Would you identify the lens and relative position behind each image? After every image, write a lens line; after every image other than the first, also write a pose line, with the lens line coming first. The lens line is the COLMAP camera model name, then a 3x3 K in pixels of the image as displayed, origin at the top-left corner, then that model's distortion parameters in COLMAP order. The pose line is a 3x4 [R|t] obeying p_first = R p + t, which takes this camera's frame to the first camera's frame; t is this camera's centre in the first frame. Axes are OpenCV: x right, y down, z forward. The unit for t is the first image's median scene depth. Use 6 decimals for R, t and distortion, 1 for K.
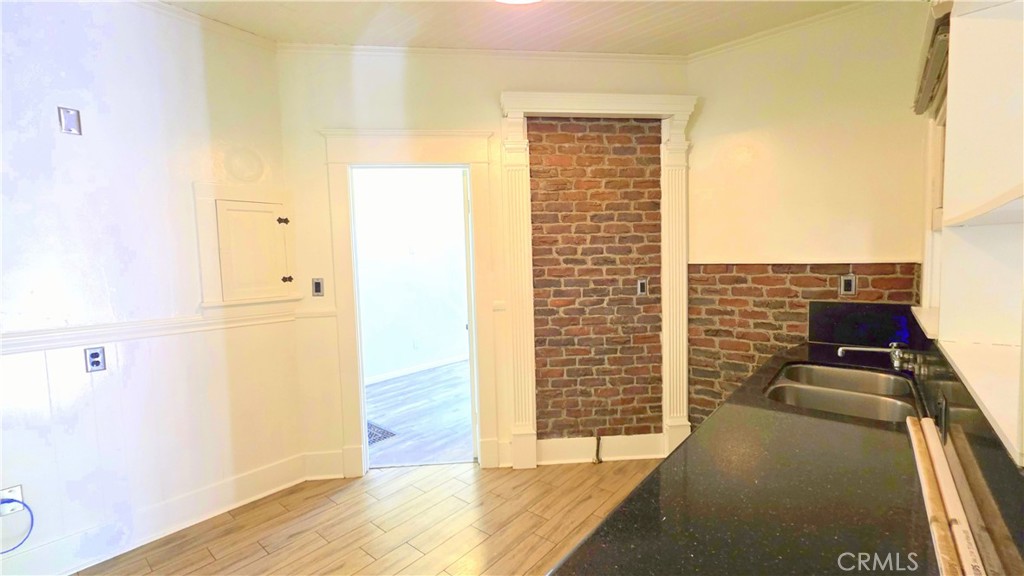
lens RADIAL K [[428.2, 0, 514.6], [0, 428.2, 290.0], [0, 0, 1]] dist [0.003585, 0.000223]
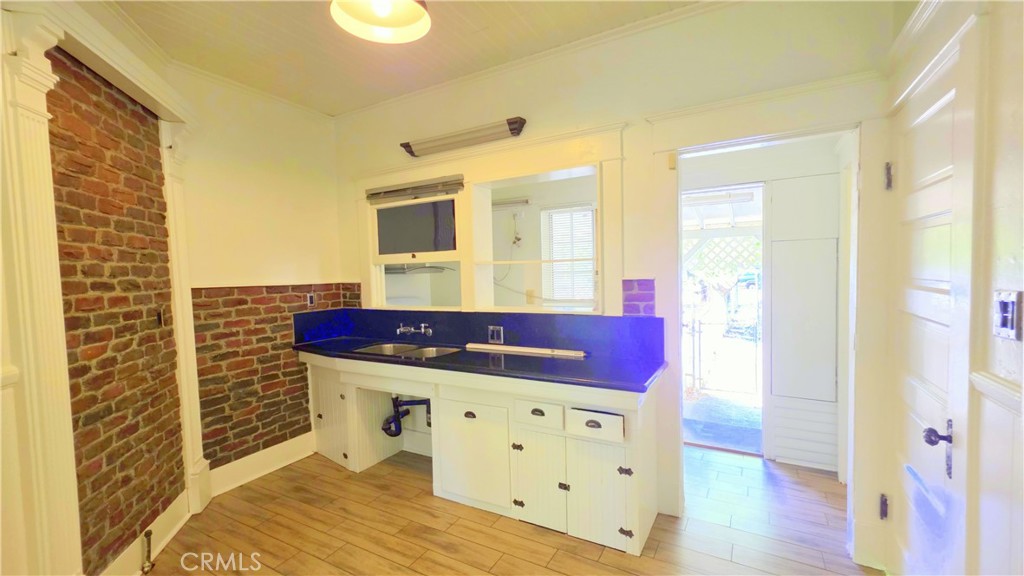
lens RADIAL K [[428.2, 0, 513.8], [0, 428.2, 290.1], [0, 0, 1]] dist [0.003585, 0.000223]
pose [[-0.181434, -0.017436, 0.983249, -0.638820], [0.095956, 0.994758, 0.035346, -0.024372], [-0.978710, 0.100762, -0.178810, 0.510911]]
